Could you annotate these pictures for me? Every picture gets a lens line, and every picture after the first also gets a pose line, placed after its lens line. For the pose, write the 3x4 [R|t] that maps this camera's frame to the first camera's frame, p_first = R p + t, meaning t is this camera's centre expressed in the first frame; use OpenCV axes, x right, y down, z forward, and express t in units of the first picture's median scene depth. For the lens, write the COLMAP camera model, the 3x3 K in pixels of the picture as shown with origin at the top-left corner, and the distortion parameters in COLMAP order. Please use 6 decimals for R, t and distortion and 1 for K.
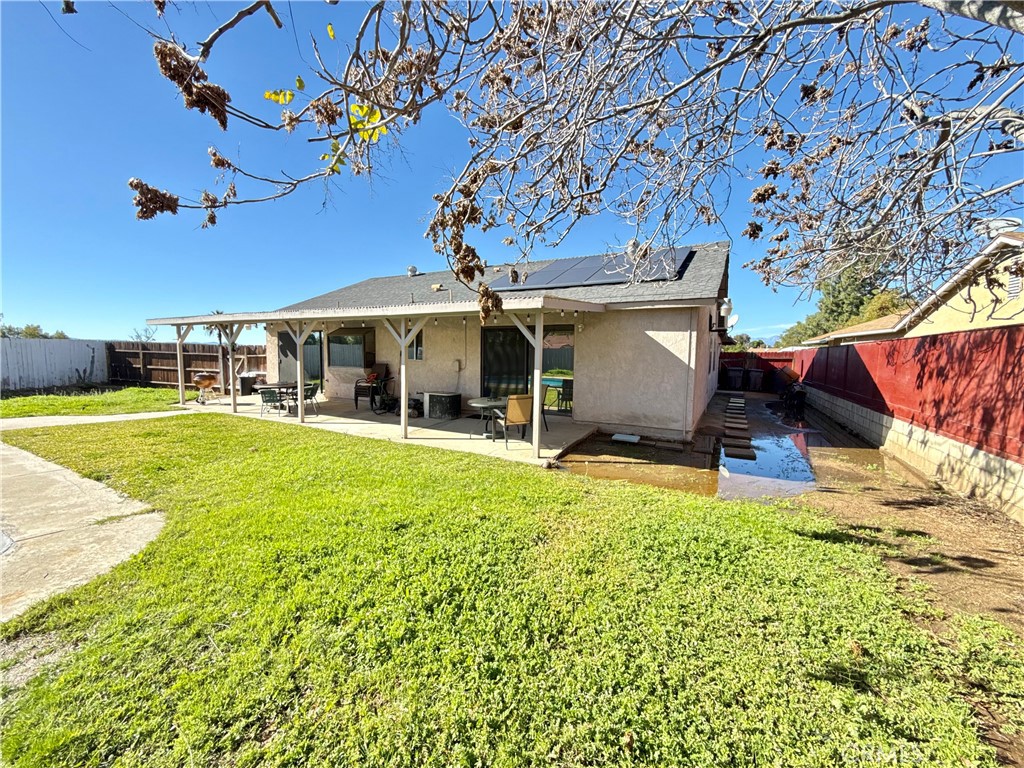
lens RADIAL K [[408.0, 0, 511.3], [0, 408.0, 384.4], [0, 0, 1]] dist [0.000066, 0.000552]
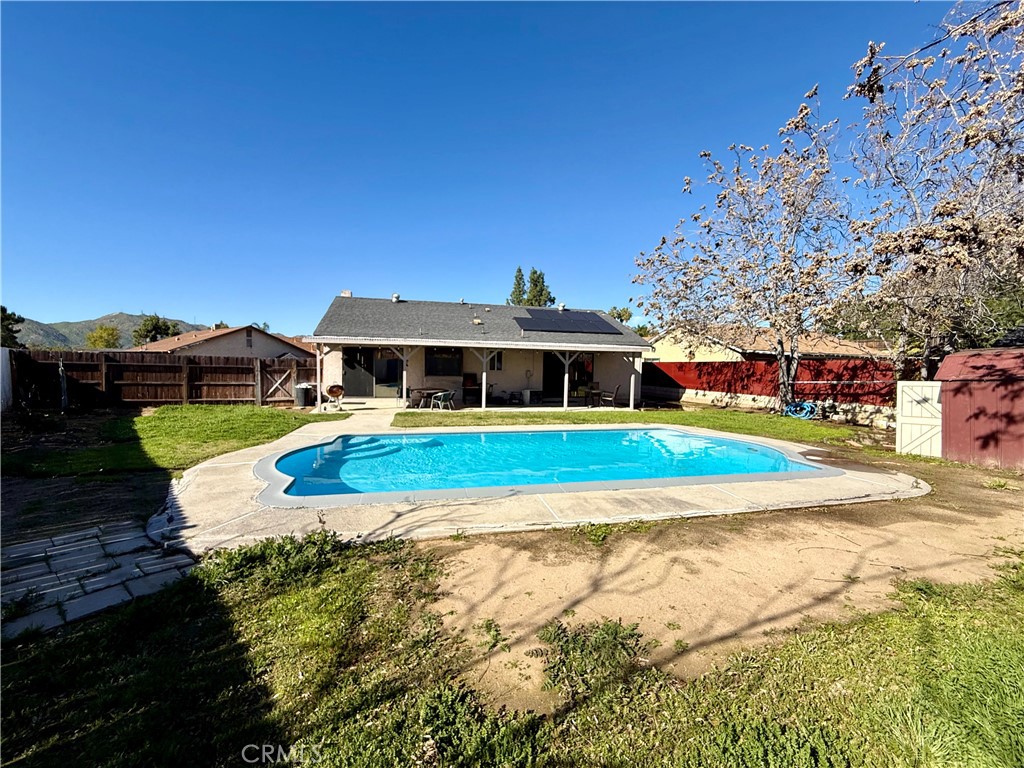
lens RADIAL K [[408.0, 0, 512.4], [0, 408.0, 383.5], [0, 0, 1]] dist [0.000066, 0.000552]
pose [[0.755668, -0.034874, 0.654026, -1.205127], [0.041202, 0.999135, 0.005670, -0.015810], [-0.653658, 0.022663, 0.756451, -0.246058]]
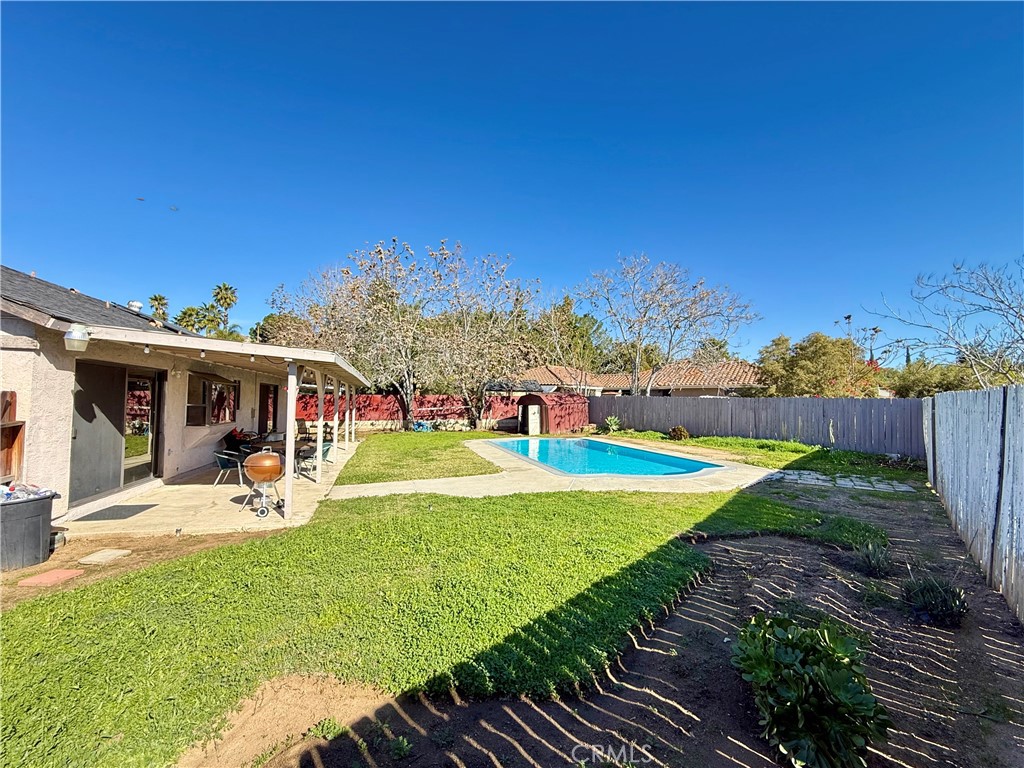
lens RADIAL K [[408.0, 0, 513.2], [0, 408.0, 387.3], [0, 0, 1]] dist [0.000066, 0.000552]
pose [[-0.695748, 0.003709, 0.718277, -1.444000], [0.030832, 0.999219, 0.024705, -0.115765], [-0.717624, 0.039335, -0.695319, 1.154582]]
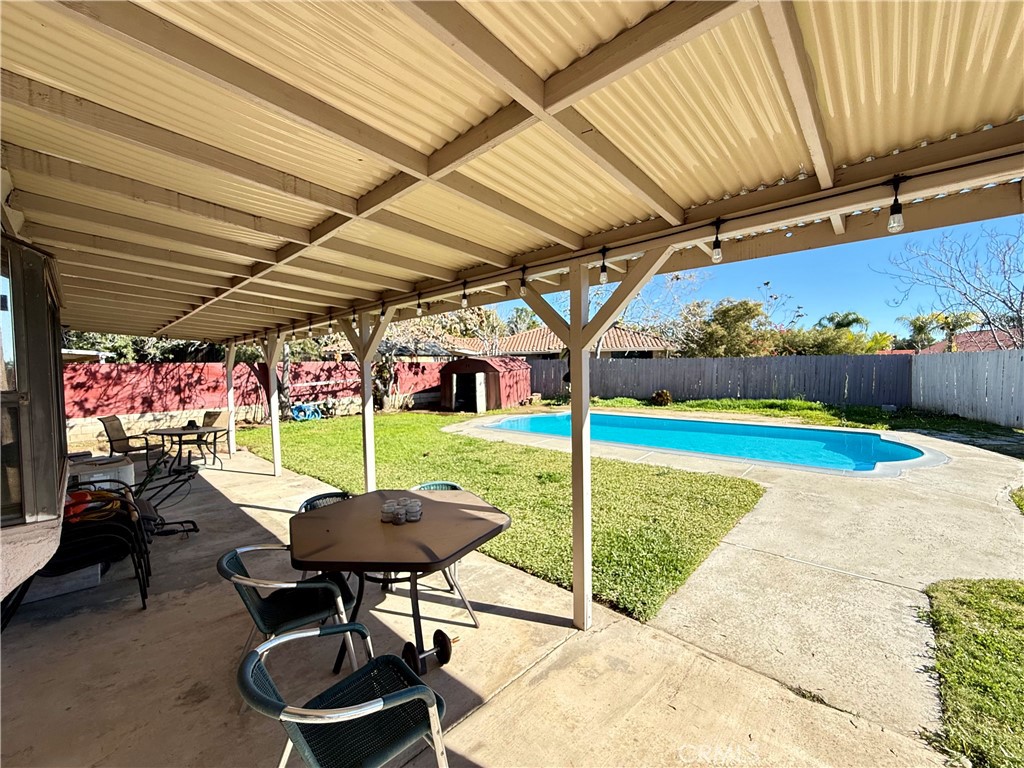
lens RADIAL K [[408.0, 0, 510.7], [0, 408.0, 386.7], [0, 0, 1]] dist [0.000066, 0.000552]
pose [[-0.961877, -0.009180, 0.273330, -0.676341], [0.022930, 0.993211, 0.114049, -0.096229], [-0.272521, 0.115968, -0.955135, 1.118546]]
